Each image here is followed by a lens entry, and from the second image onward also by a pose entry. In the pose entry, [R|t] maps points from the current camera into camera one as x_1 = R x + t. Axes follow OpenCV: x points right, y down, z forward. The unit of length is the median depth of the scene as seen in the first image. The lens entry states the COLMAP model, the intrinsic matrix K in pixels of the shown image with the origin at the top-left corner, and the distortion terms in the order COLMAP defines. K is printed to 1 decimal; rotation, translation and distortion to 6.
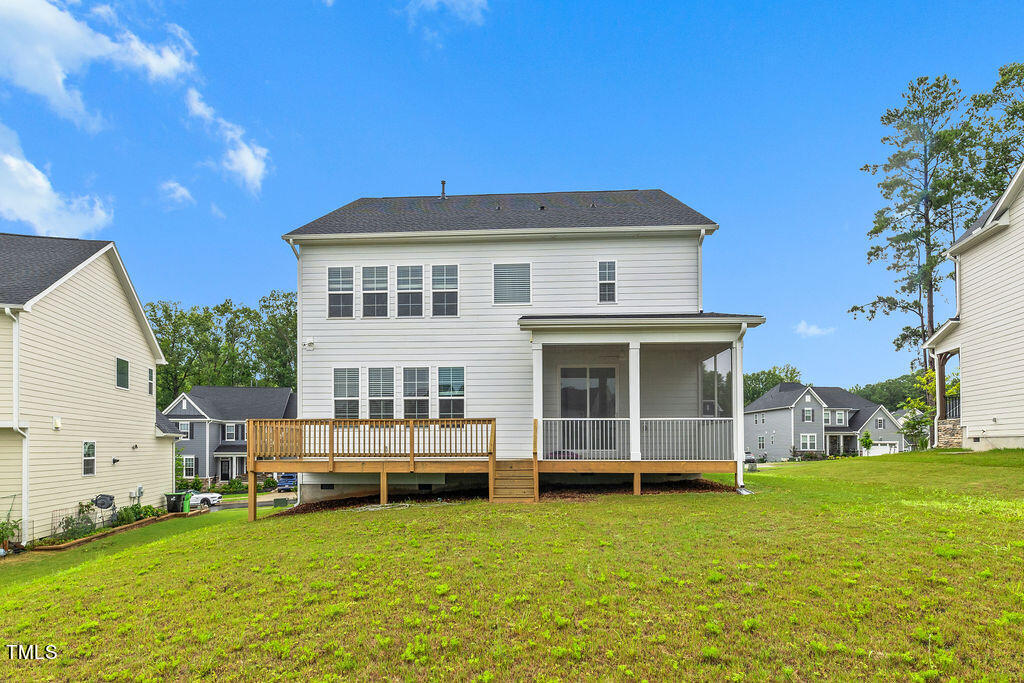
lens RADIAL K [[471.4, 0, 533.5], [0, 471.4, 390.3], [0, 0, 1]] dist [-0.002005, 0.000905]
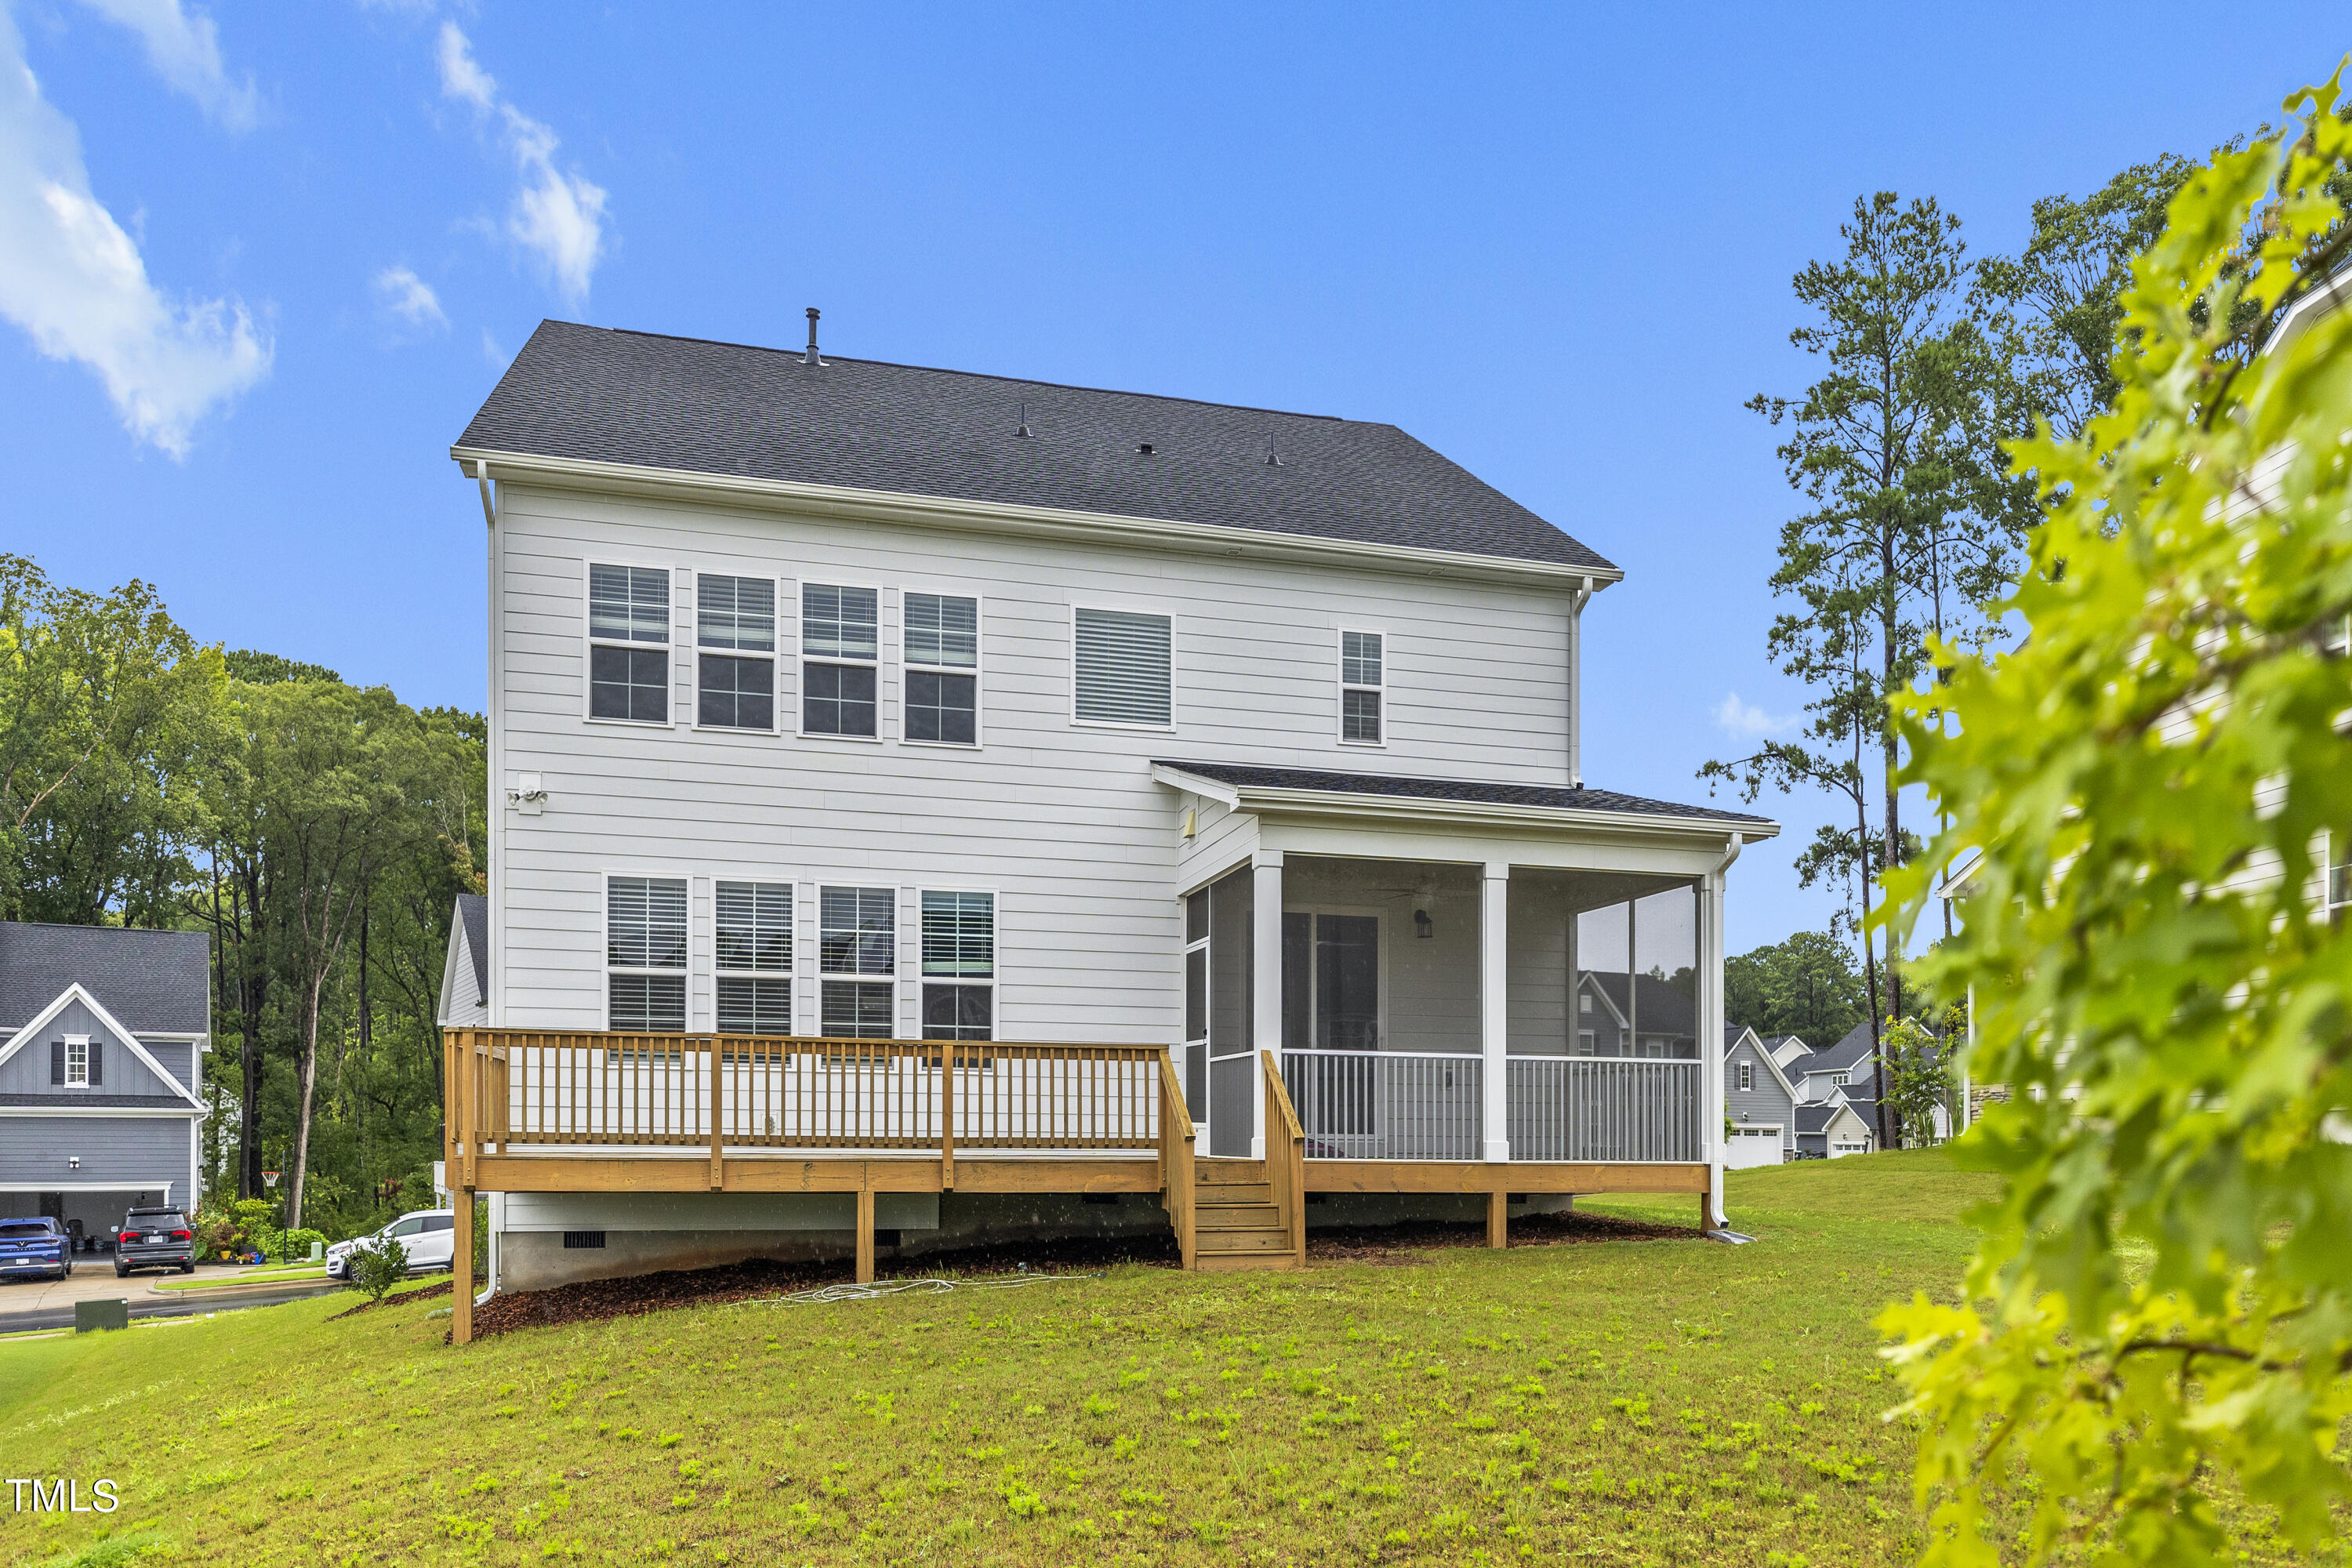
lens RADIAL K [[1511.1, 0, 1174.9], [0, 1511.1, 936.0], [0, 0, 1]] dist [0.002448, 0.000858]
pose [[0.953785, 0.048643, 0.296527, -0.344929], [-0.046179, 0.998816, -0.015312, -0.007006], [-0.296921, 0.000911, 0.954902, -0.108634]]
